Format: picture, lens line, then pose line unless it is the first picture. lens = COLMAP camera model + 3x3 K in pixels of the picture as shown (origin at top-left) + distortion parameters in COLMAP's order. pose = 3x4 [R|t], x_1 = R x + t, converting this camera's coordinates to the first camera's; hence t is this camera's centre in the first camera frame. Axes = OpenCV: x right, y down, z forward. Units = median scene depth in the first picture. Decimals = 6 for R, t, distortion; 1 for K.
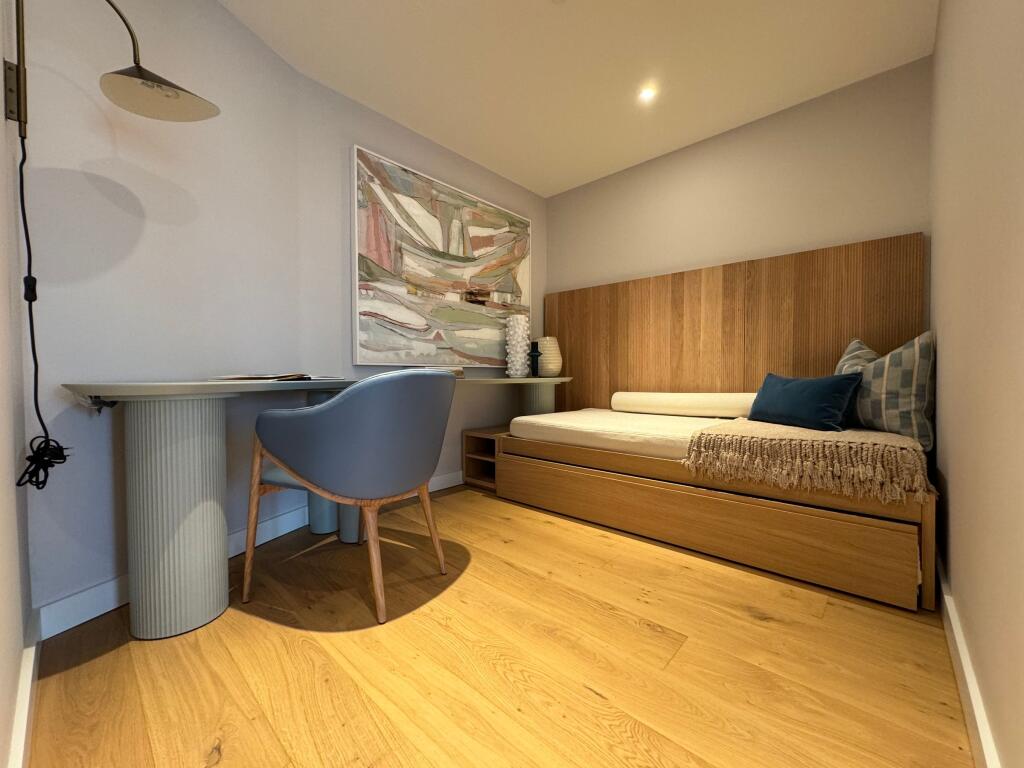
lens RADIAL K [[413.2, 0, 510.5], [0, 413.2, 384.3], [0, 0, 1]] dist [-0.000779, 0.000454]
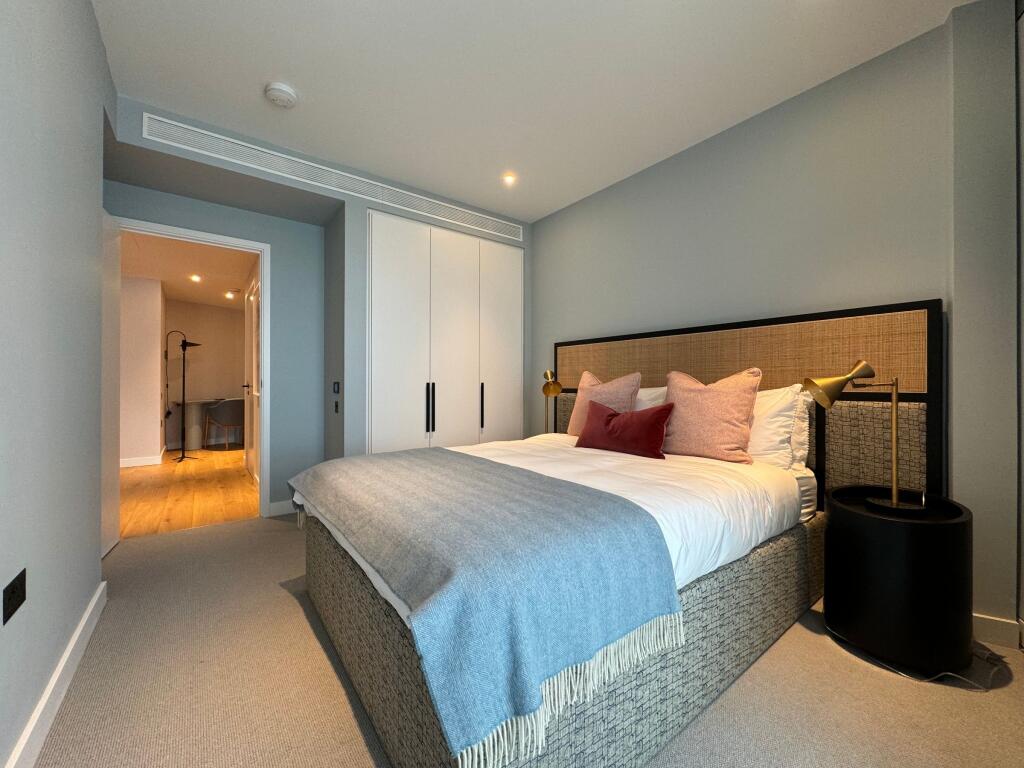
lens RADIAL K [[413.2, 0, 510.5], [0, 413.2, 384.3], [0, 0, 1]] dist [-0.000779, 0.000454]
pose [[0.986630, 0.002812, -0.162952, 2.812073], [-0.007155, 0.999634, -0.026072, -0.076500], [0.162819, 0.026890, 0.986289, -2.441390]]
